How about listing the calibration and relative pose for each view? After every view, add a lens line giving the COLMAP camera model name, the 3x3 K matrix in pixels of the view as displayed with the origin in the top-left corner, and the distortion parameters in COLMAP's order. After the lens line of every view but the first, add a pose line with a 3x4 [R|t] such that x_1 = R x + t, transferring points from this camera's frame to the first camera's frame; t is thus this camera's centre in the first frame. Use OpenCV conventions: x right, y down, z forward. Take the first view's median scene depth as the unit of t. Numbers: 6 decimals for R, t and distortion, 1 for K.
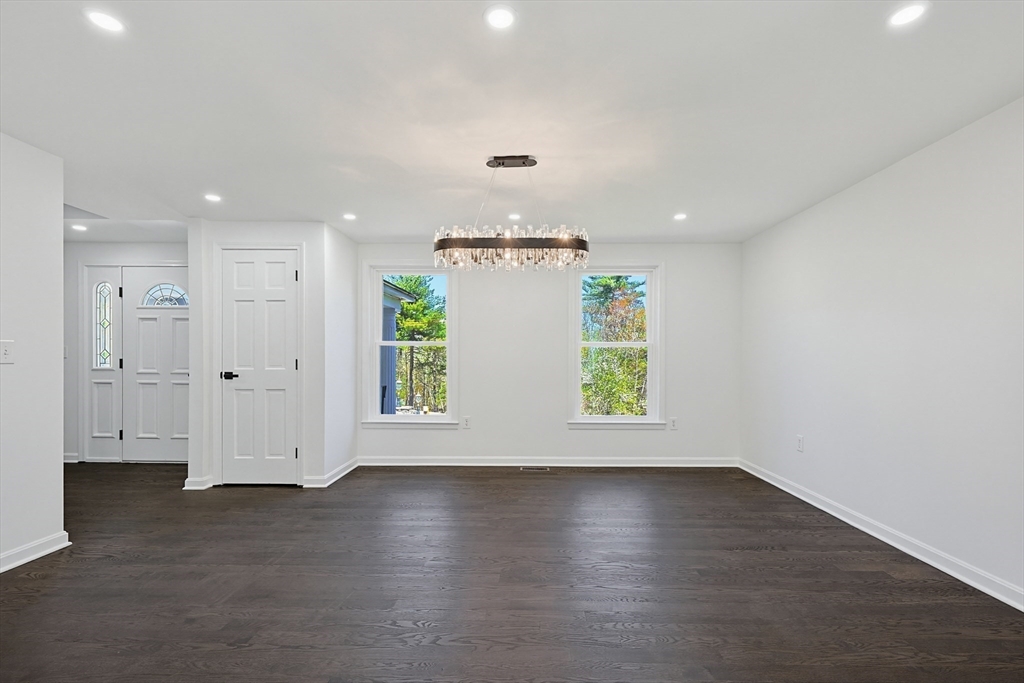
lens RADIAL K [[440.8, 0, 518.2], [0, 440.8, 359.7], [0, 0, 1]] dist [-0.002660, 0.000201]
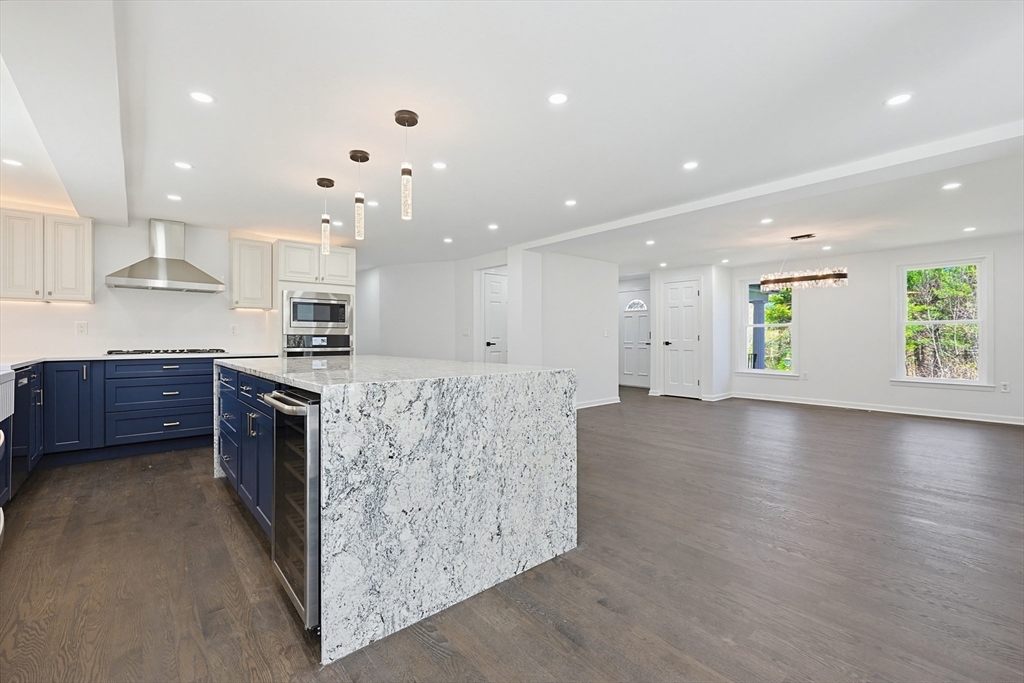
lens RADIAL K [[440.8, 0, 513.9], [0, 440.8, 339.6], [0, 0, 1]] dist [-0.002660, 0.000201]
pose [[0.659103, -0.002346, -0.752049, 0.407265], [0.000486, 0.999996, -0.002694, 0.021195], [0.752052, 0.001410, 0.659102, -0.861745]]
